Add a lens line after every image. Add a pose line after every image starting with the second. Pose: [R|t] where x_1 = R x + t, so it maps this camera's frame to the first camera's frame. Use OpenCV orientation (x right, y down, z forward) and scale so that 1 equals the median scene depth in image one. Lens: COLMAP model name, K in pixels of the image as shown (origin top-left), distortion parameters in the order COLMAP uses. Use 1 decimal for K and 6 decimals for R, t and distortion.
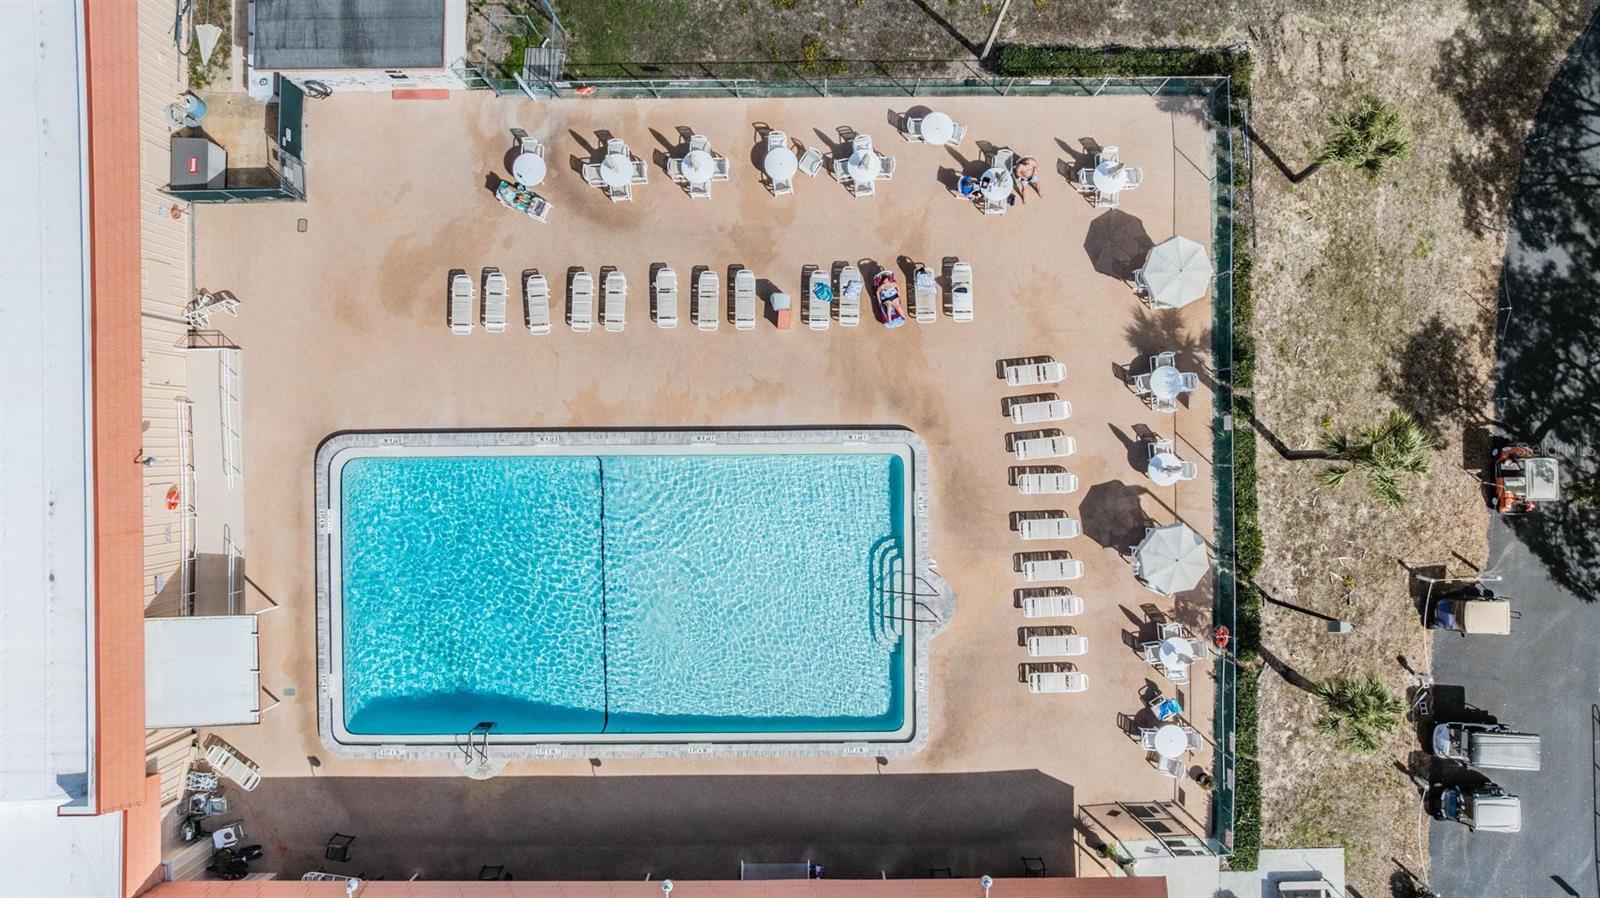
lens RADIAL K [[1086.8, 0, 802.3], [0, 1086.8, 444.9], [0, 0, 1]] dist [-0.034973, 0.035928]
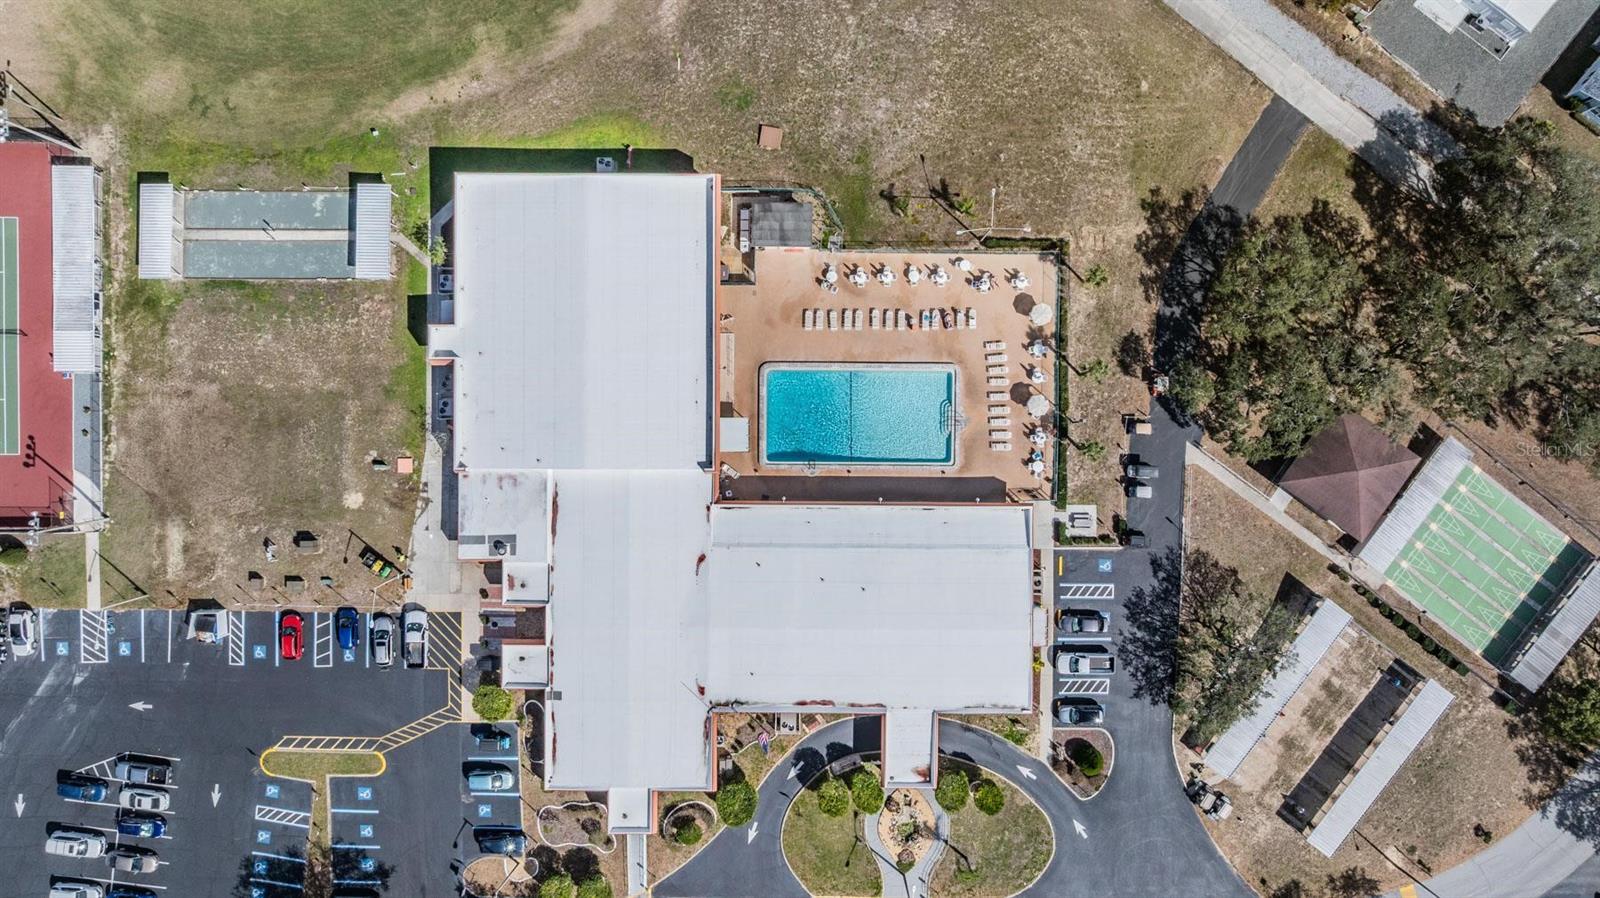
lens RADIAL K [[1086.8, 0, 798.7], [0, 1086.8, 462.8], [0, 0, 1]] dist [-0.034973, 0.035928]
pose [[0.999859, 0.015707, -0.005978, -0.314293], [-0.015623, 0.999781, 0.013957, 0.226994], [0.006196, -0.013862, 0.999885, -2.045948]]
